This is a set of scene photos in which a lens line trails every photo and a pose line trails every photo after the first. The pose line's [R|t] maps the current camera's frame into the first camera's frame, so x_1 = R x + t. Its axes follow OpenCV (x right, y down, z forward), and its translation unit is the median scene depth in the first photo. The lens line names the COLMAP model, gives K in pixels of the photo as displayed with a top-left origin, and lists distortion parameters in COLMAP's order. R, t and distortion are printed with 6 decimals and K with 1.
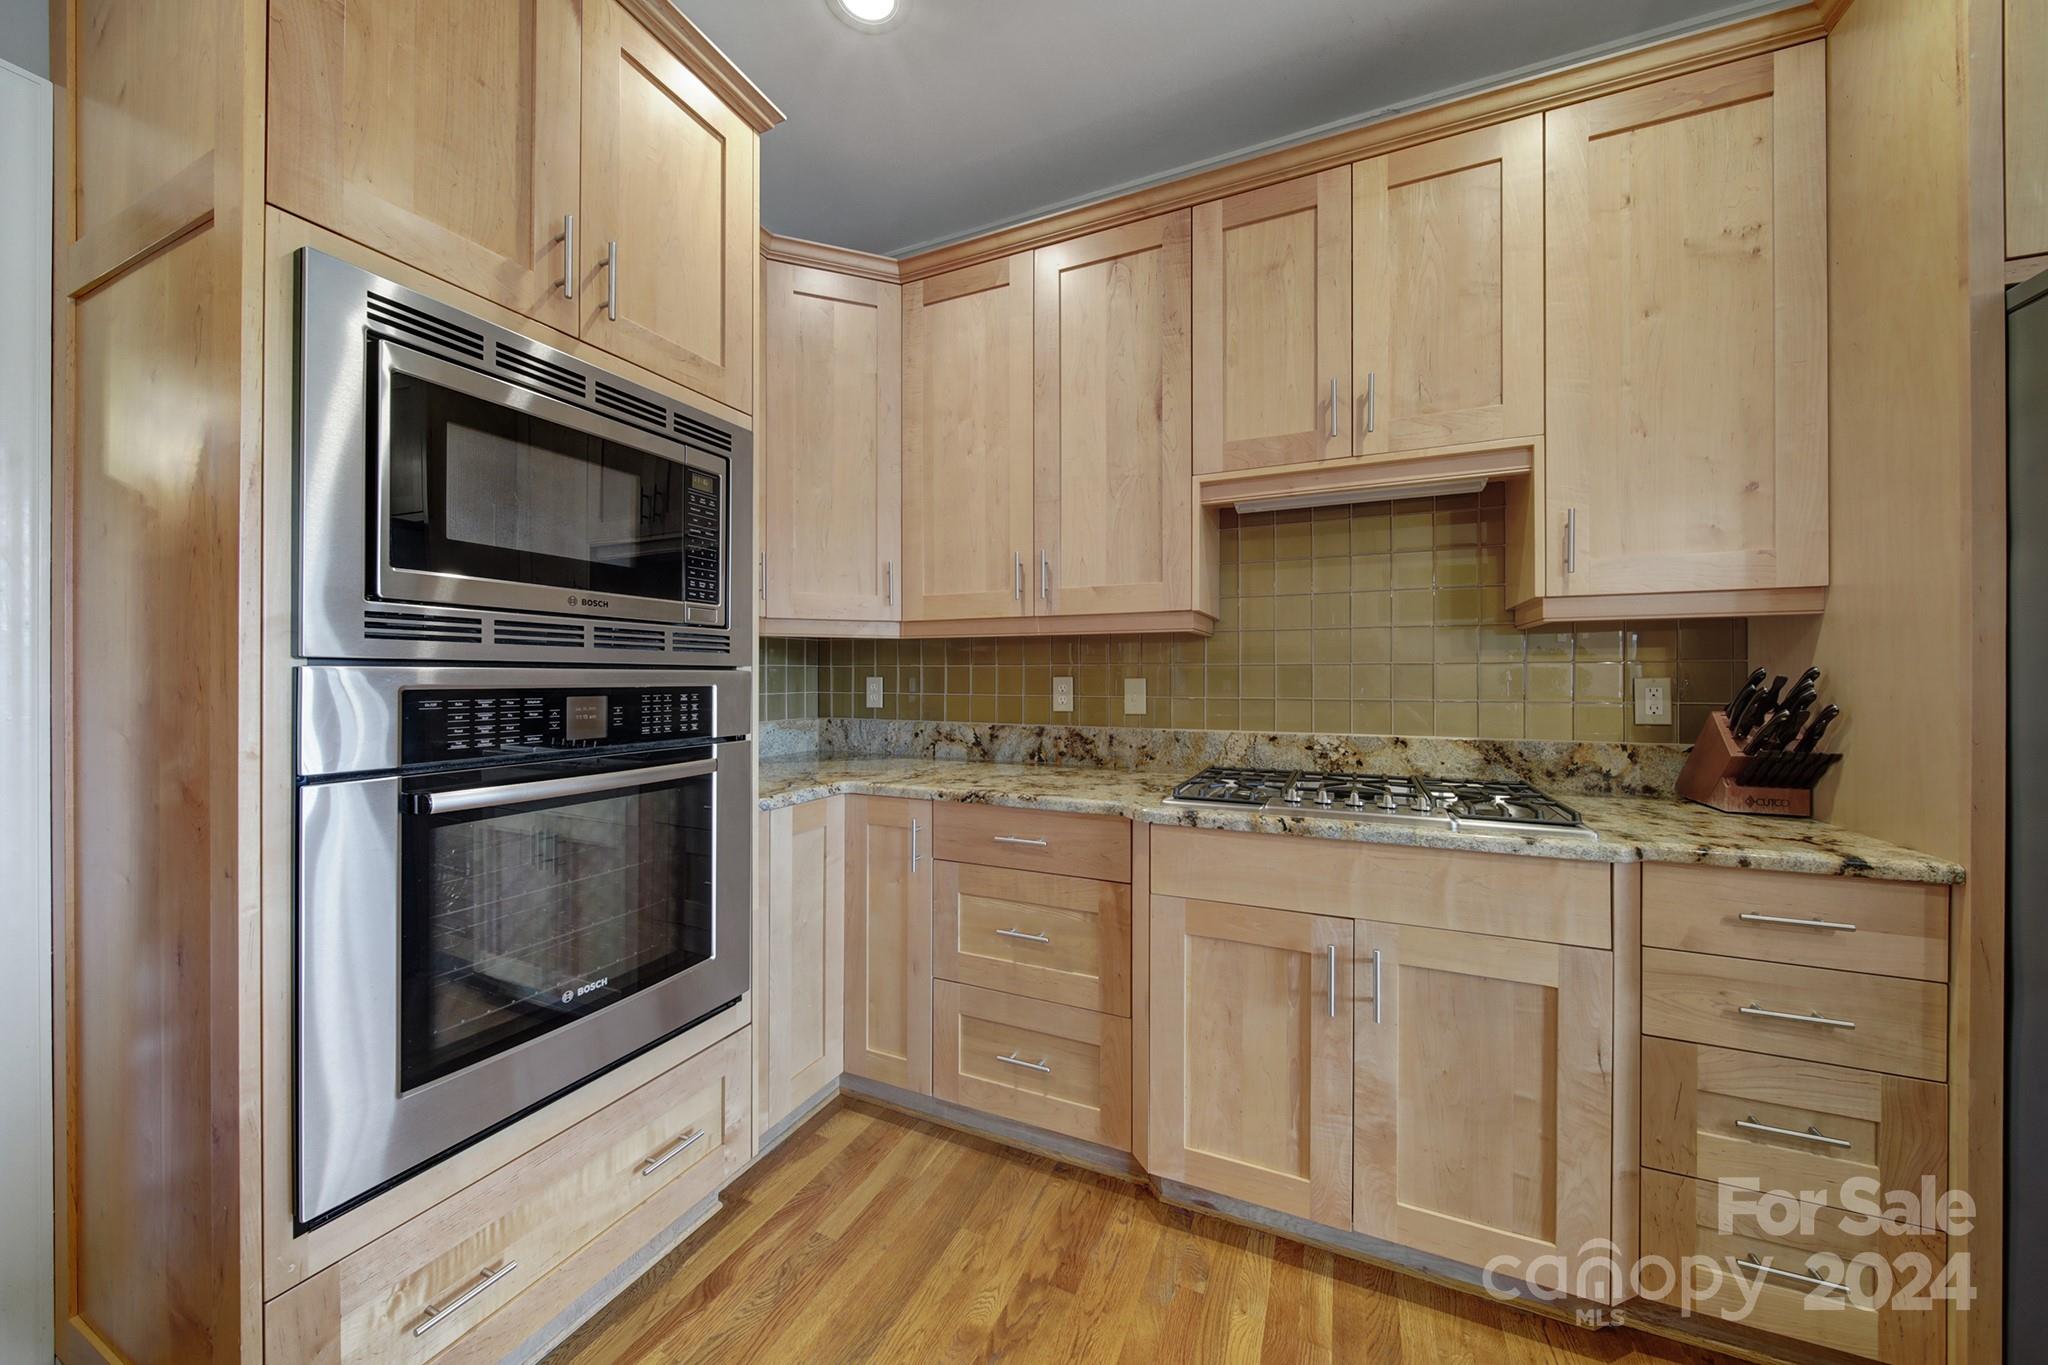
lens RADIAL K [[721.3, 0, 1018.5], [0, 721.3, 680.8], [0, 0, 1]] dist [-0.002228, -0.000293]
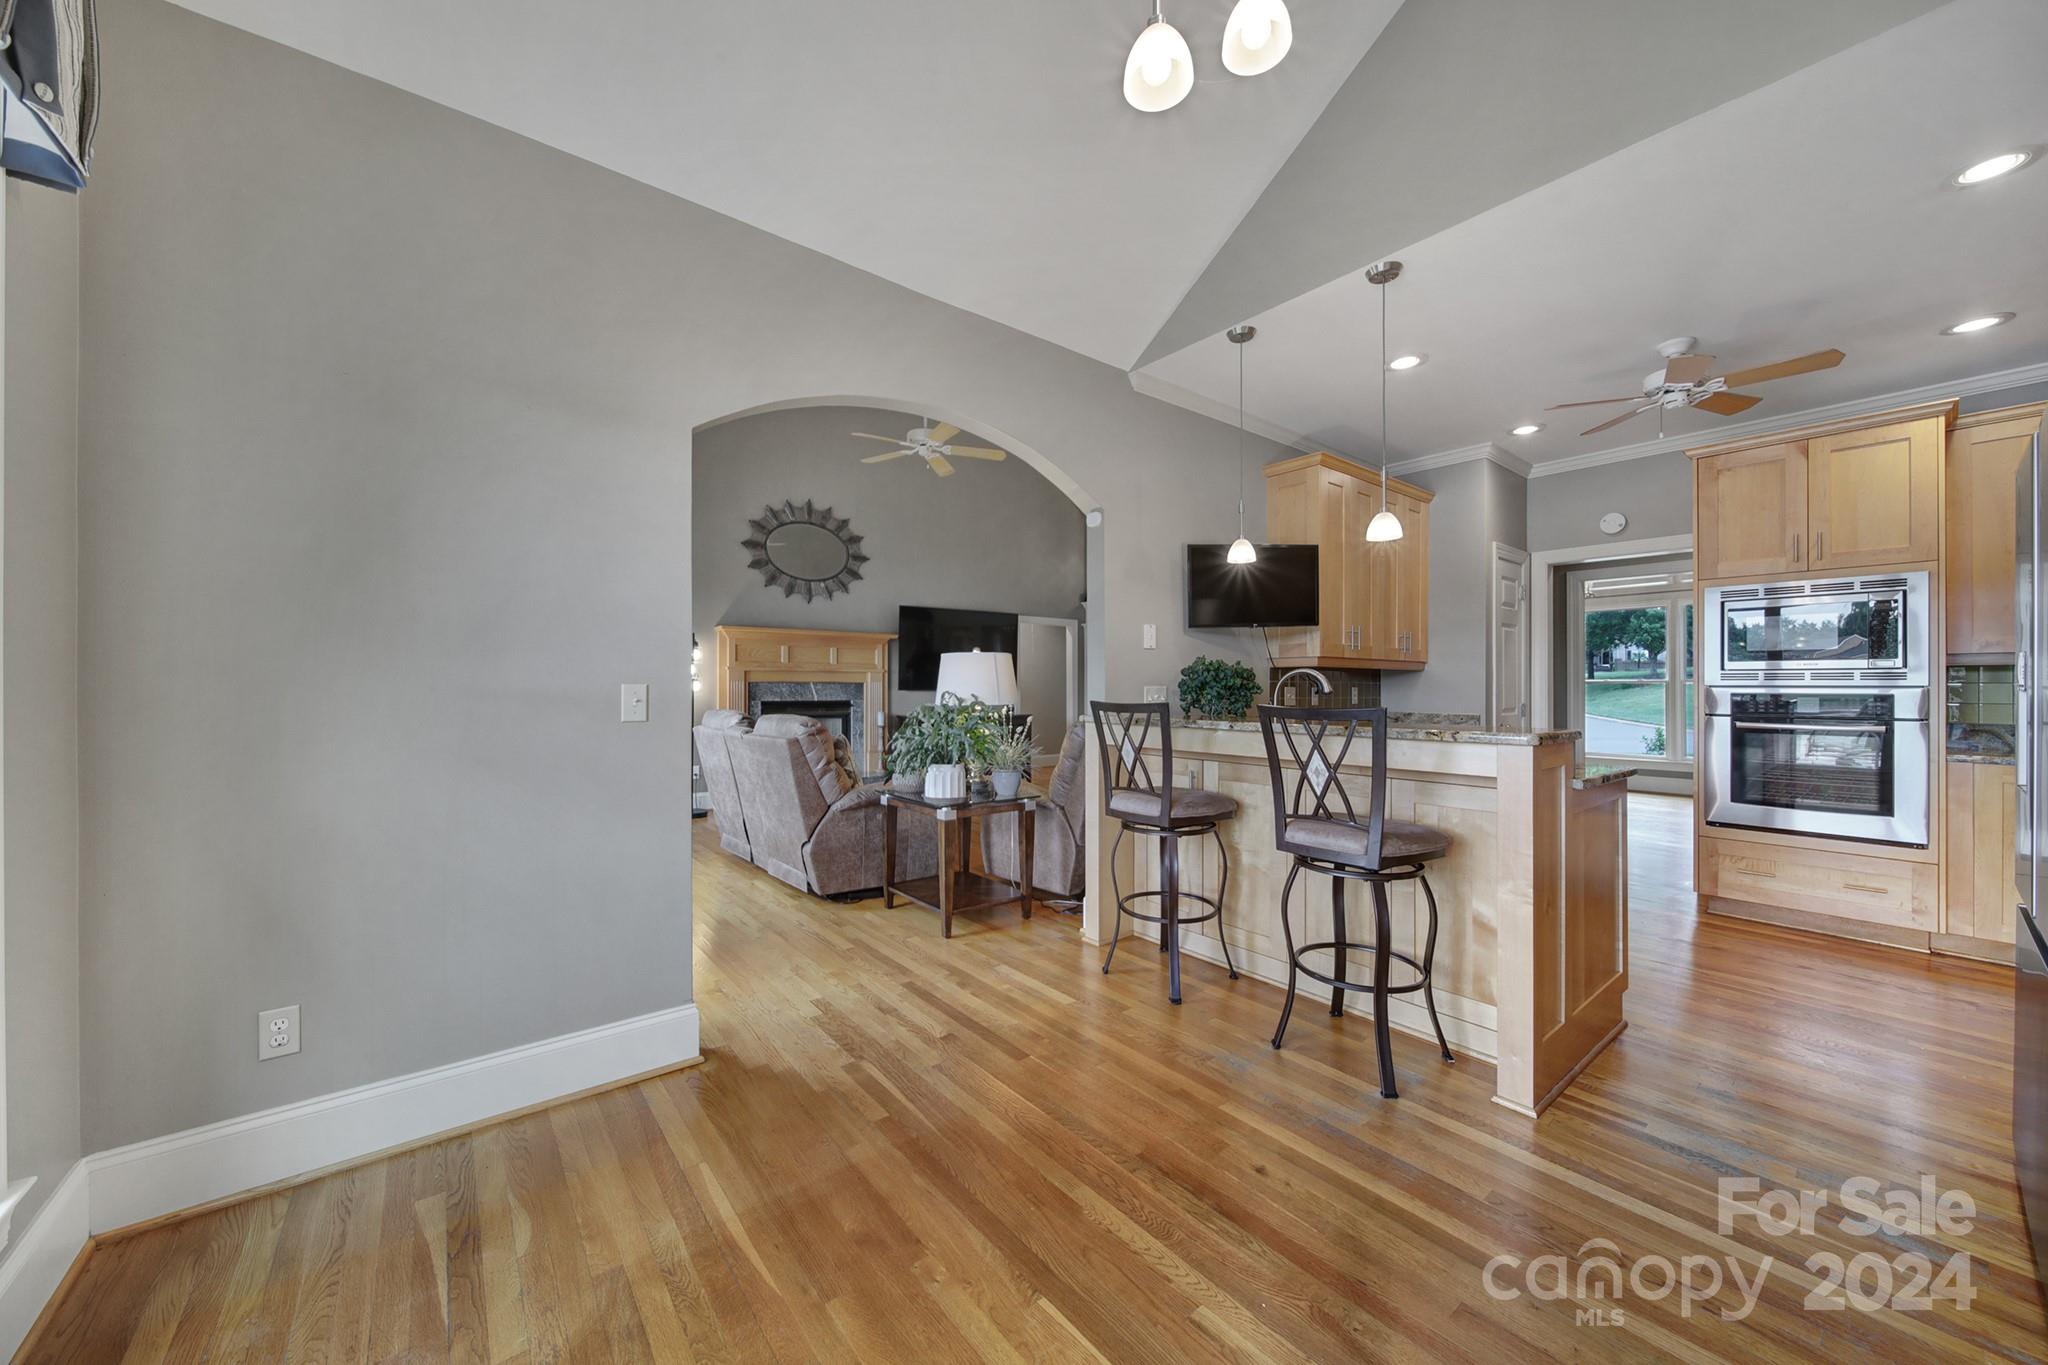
lens RADIAL K [[721.3, 0, 1018.5], [0, 721.3, 680.8], [0, 0, 1]] dist [-0.002228, -0.000293]
pose [[-0.459936, -0.005614, -0.887934, 3.456712], [-0.000778, 0.999982, -0.005919, -0.026388], [0.887951, -0.002032, -0.459933, -0.470334]]
